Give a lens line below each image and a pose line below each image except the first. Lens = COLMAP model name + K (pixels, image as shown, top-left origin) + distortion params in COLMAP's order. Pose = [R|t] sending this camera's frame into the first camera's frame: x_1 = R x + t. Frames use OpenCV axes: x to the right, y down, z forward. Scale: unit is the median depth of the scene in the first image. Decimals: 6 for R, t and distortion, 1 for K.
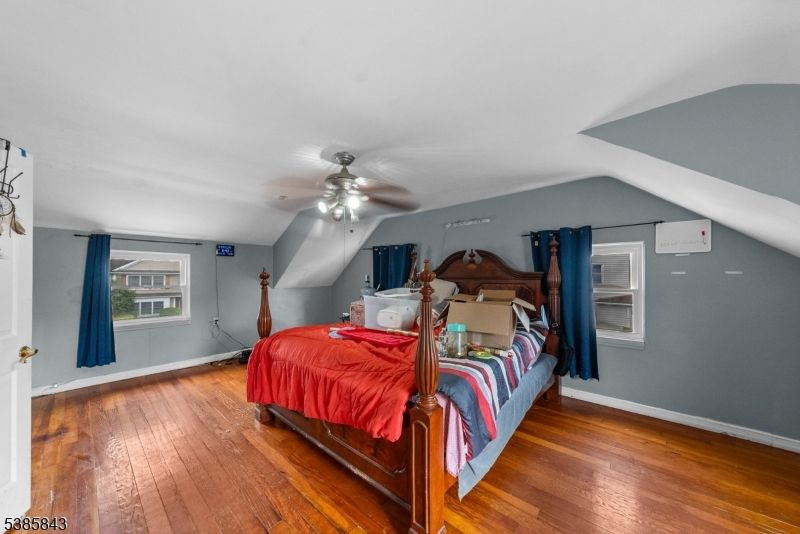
lens RADIAL K [[327.7, 0, 400.0], [0, 327.7, 267.0], [0, 0, 1]] dist [-0.000522, -0.000183]
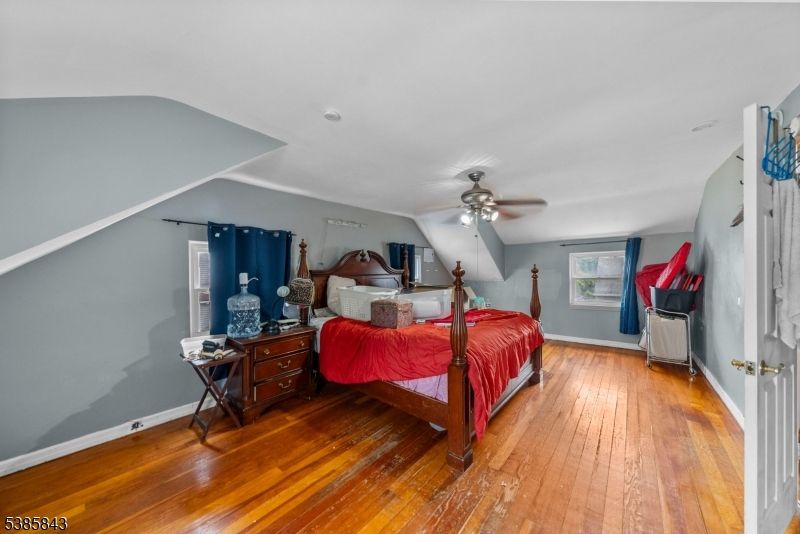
lens RADIAL K [[333.4, 0, 404.6], [0, 333.4, 266.1], [0, 0, 1]] dist [0.001005, -0.000166]
pose [[-0.206396, 0.018284, 0.978298, -1.202281], [-0.010874, 0.999721, -0.020979, 0.033352], [-0.978408, -0.014968, -0.206139, 1.368745]]
